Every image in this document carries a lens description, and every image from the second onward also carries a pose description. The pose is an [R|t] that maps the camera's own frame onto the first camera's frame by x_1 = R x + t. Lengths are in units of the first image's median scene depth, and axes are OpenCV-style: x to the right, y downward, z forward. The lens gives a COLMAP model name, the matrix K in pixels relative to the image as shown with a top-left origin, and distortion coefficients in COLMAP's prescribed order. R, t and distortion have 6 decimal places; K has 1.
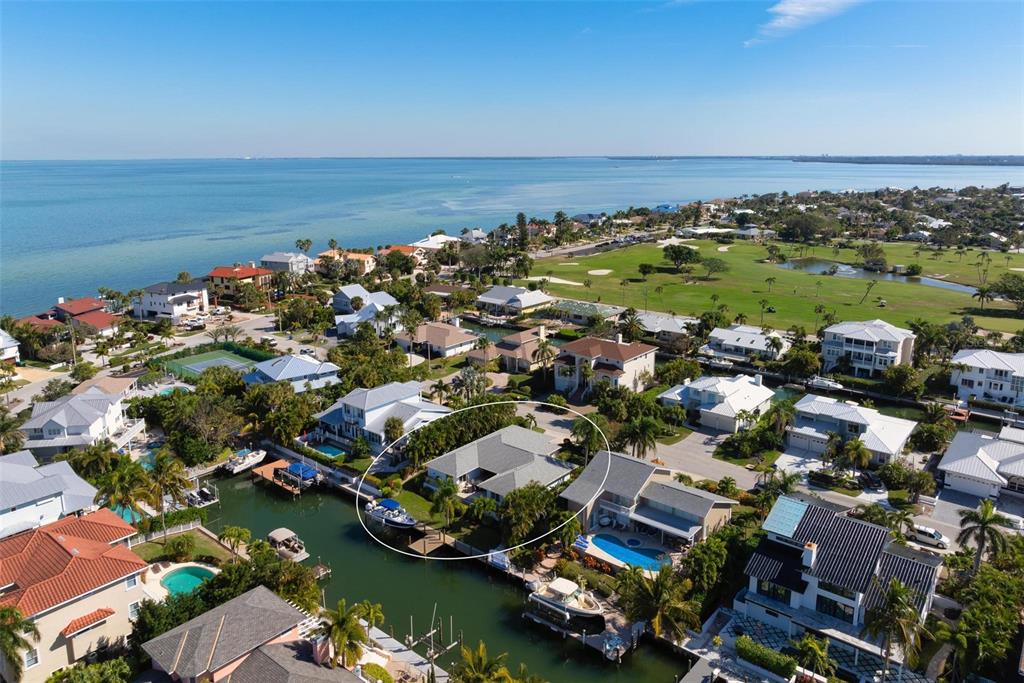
lens RADIAL K [[722.4, 0, 510.6], [0, 722.4, 310.8], [0, 0, 1]] dist [0.004201, -0.000835]
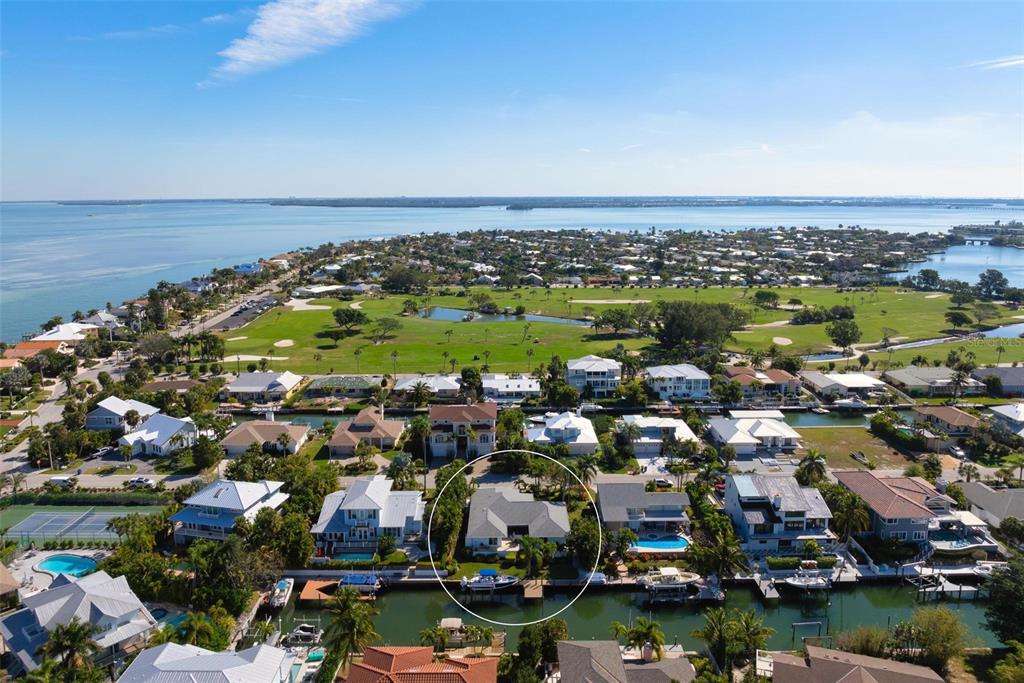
lens RADIAL K [[737.5, 0, 512.0], [0, 737.5, 341.5], [0, 0, 1]] dist [-0.038594, -0.000758]
pose [[0.753974, -0.128792, 0.644155, -0.404224], [0.137588, 0.989804, 0.036856, -0.068132], [-0.642333, 0.060840, 0.764007, 0.015467]]
